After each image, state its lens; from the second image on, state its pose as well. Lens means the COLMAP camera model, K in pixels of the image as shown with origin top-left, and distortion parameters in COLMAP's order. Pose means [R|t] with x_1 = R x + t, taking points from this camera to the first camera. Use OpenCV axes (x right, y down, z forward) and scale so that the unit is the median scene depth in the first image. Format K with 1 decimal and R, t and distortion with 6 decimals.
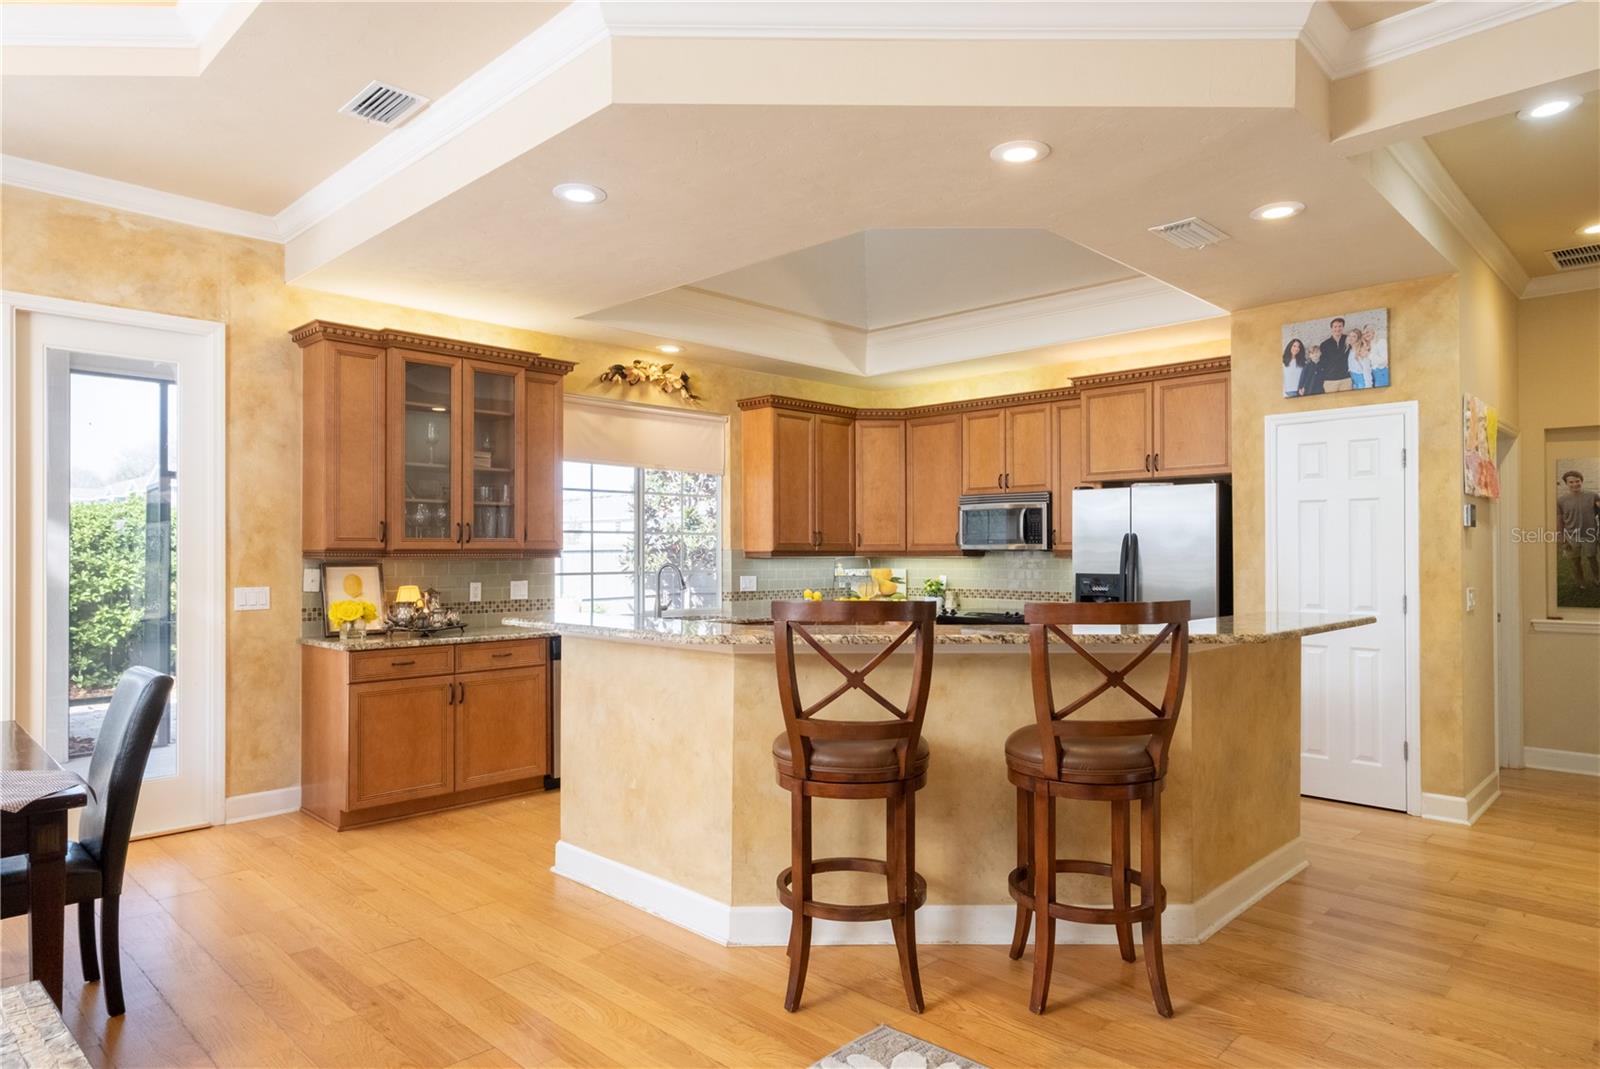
lens RADIAL K [[963.5, 0, 800.0], [0, 963.5, 534.5], [0, 0, 1]] dist [0.004278, 0.002173]
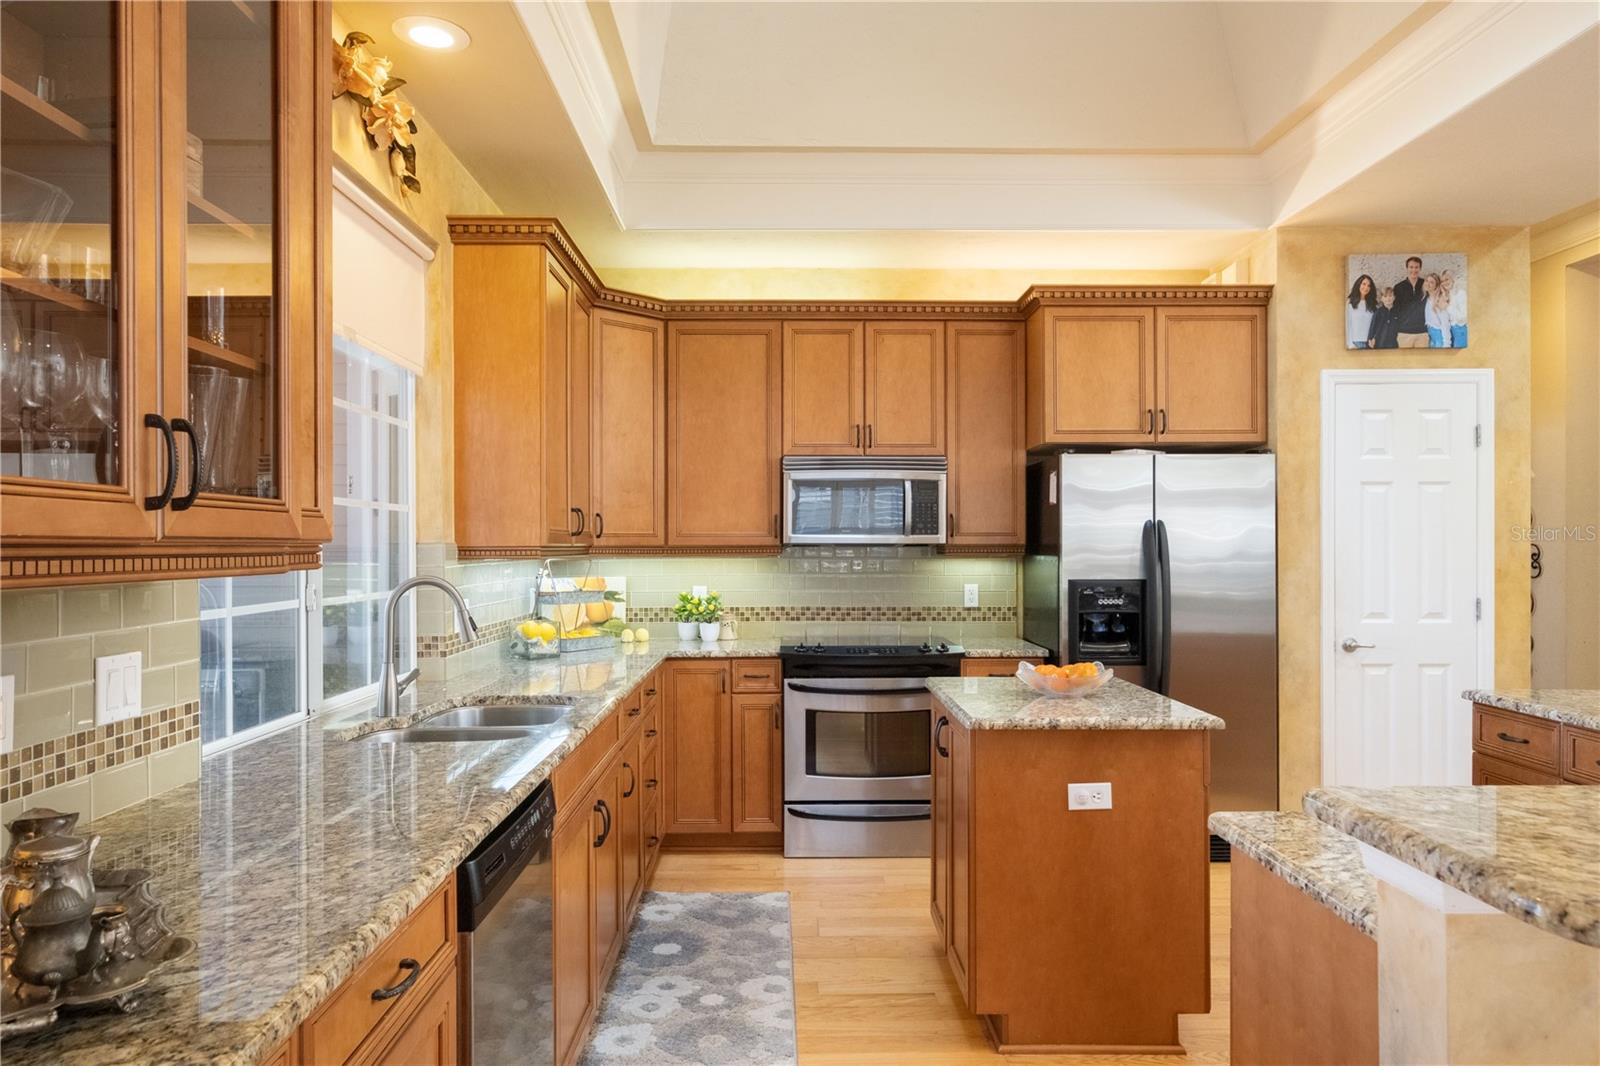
lens RADIAL K [[1050.7, 0, 800.0], [0, 1050.7, 533.0], [0, 0, 1]] dist [0.005422, 0.002203]
pose [[0.702577, 0.007817, 0.711565, -0.395076], [-0.011637, 0.999932, 0.000505, 0.011106], [-0.711513, -0.008635, 0.702620, 0.688374]]
